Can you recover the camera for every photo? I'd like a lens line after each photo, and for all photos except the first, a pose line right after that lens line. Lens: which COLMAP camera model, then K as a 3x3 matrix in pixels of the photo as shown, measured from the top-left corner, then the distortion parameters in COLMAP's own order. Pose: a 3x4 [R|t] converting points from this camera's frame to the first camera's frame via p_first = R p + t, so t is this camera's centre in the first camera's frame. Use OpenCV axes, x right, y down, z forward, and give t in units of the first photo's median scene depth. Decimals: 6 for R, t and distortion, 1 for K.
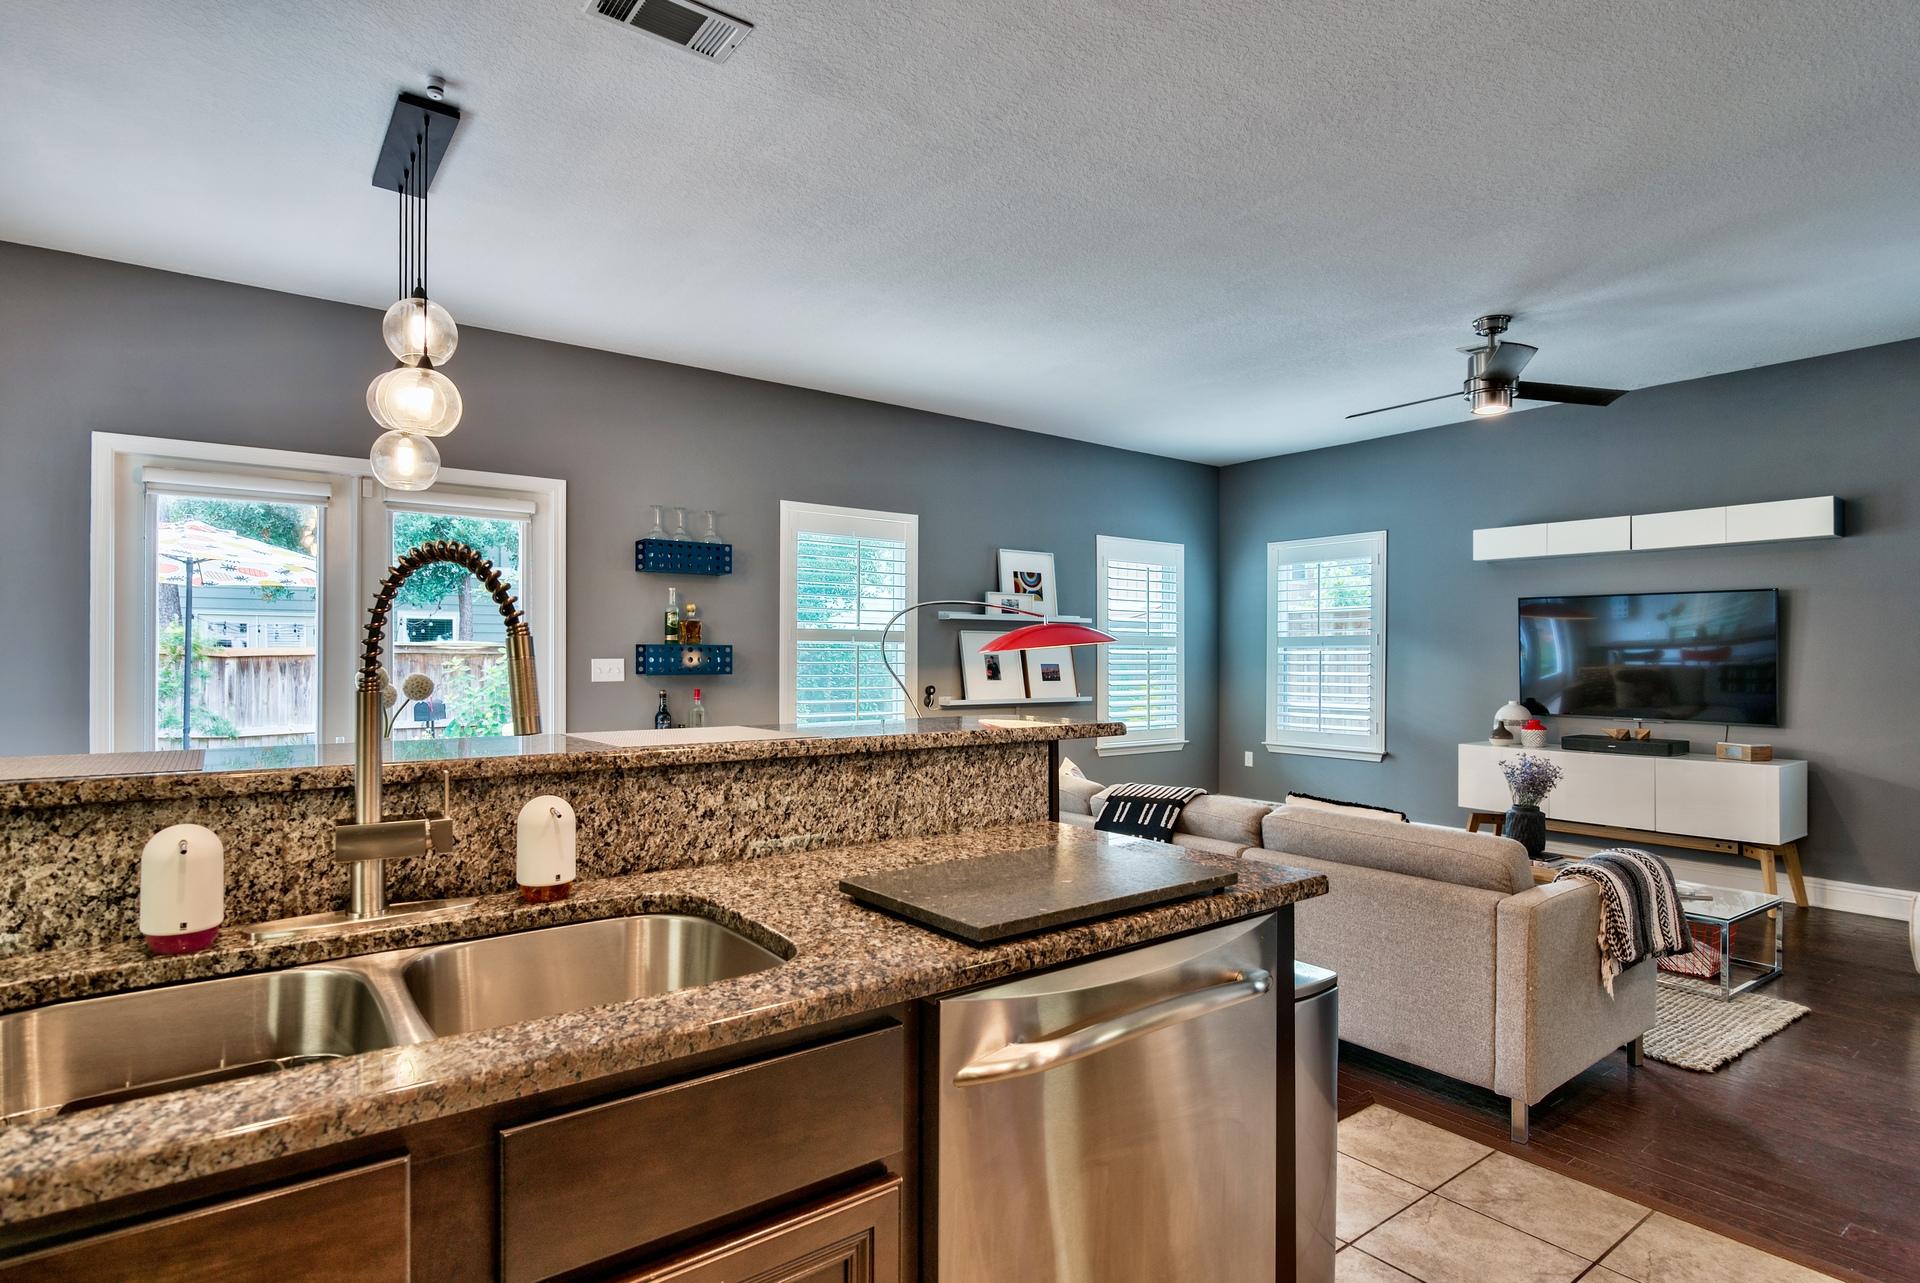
lens RADIAL K [[971.2, 0, 942.2], [0, 971.2, 659.4], [0, 0, 1]] dist [-0.007344, -0.000854]
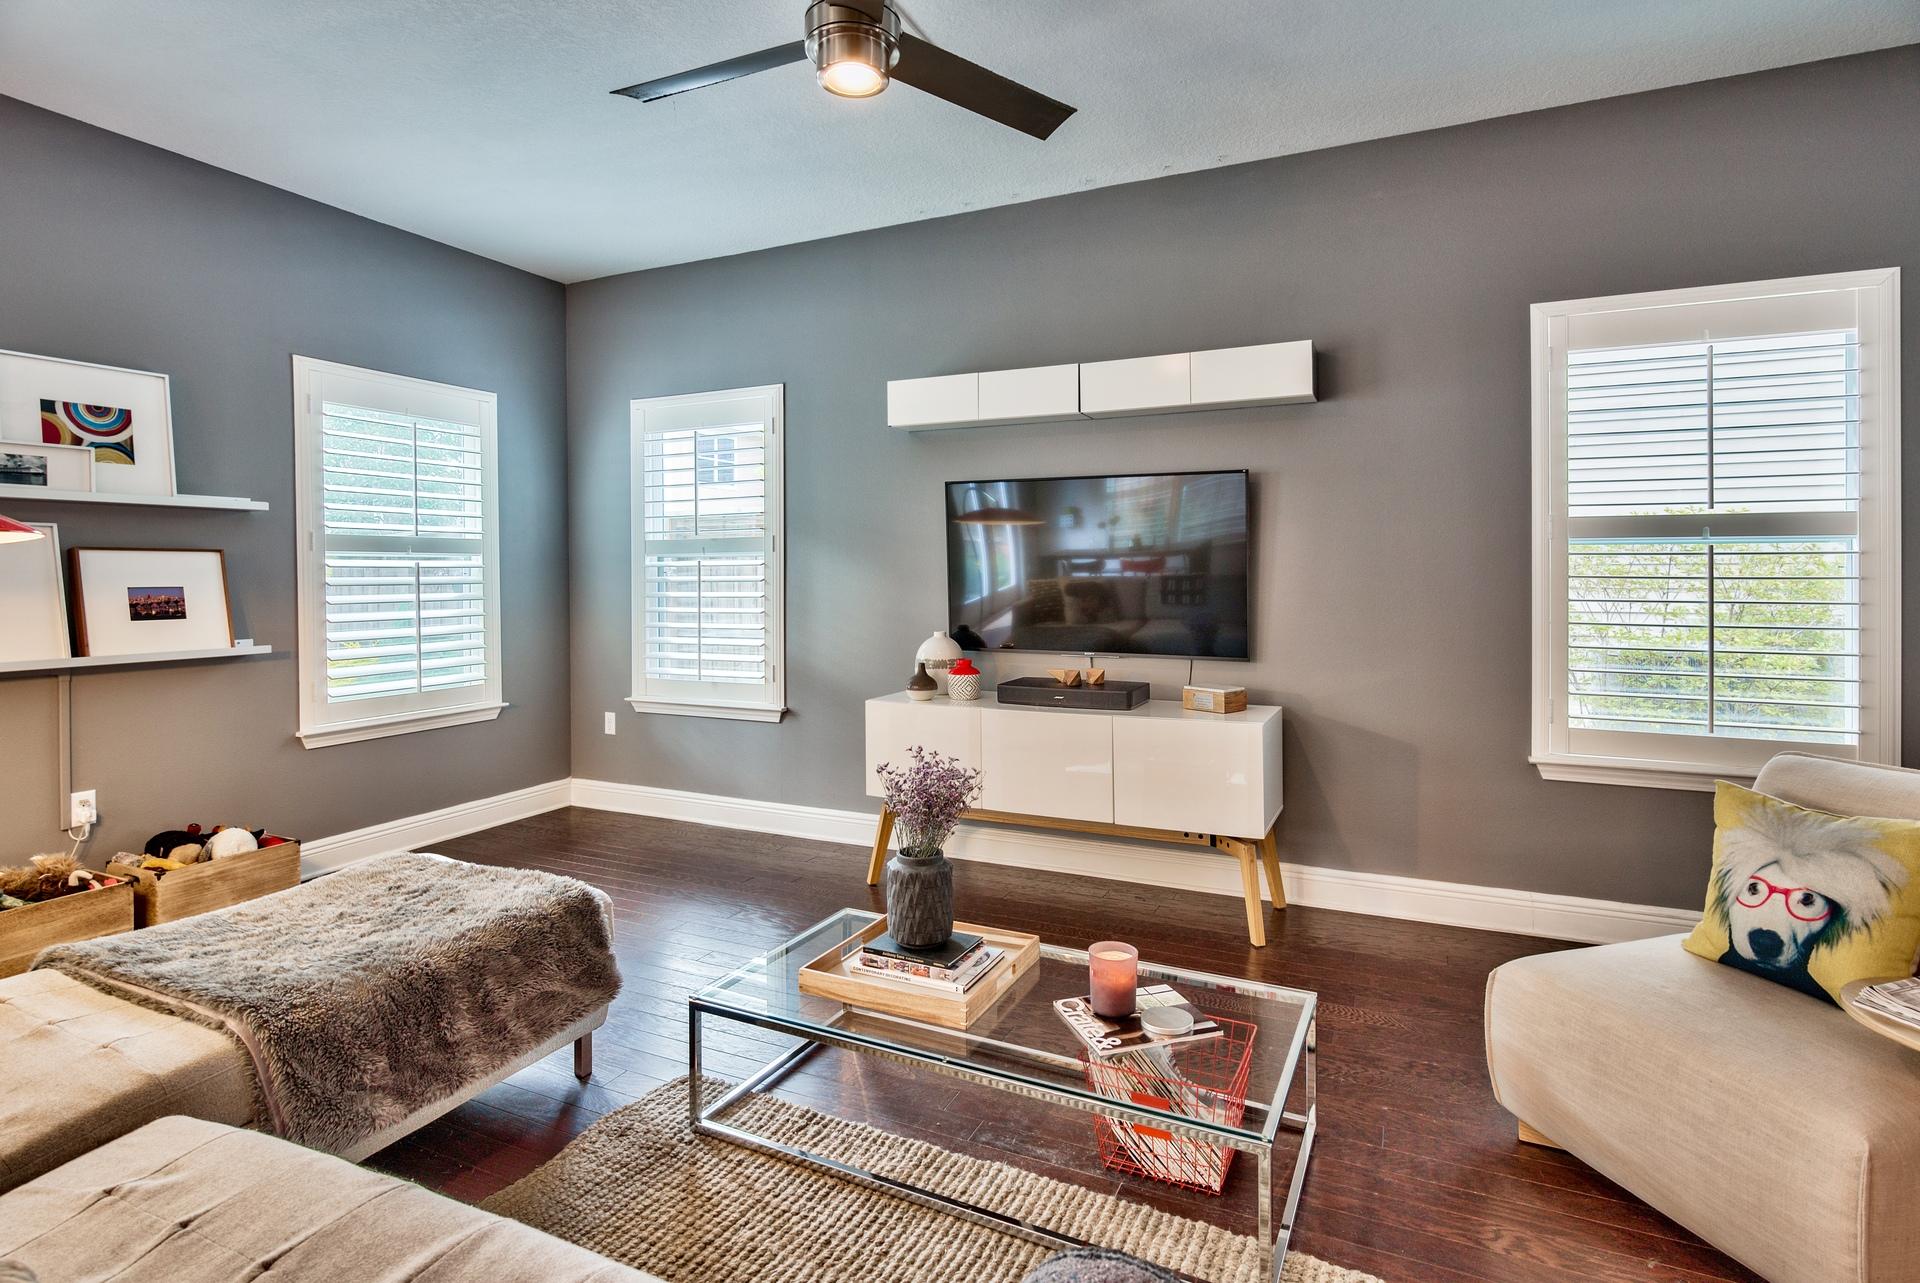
lens RADIAL K [[971.2, 0, 962.6], [0, 971.2, 581.6], [0, 0, 1]] dist [-0.007344, -0.000854]
pose [[0.876160, -0.013118, 0.481842, 0.242555], [0.009567, 0.999906, 0.009826, 0.000949], [-0.481925, -0.004000, 0.876203, 0.346228]]
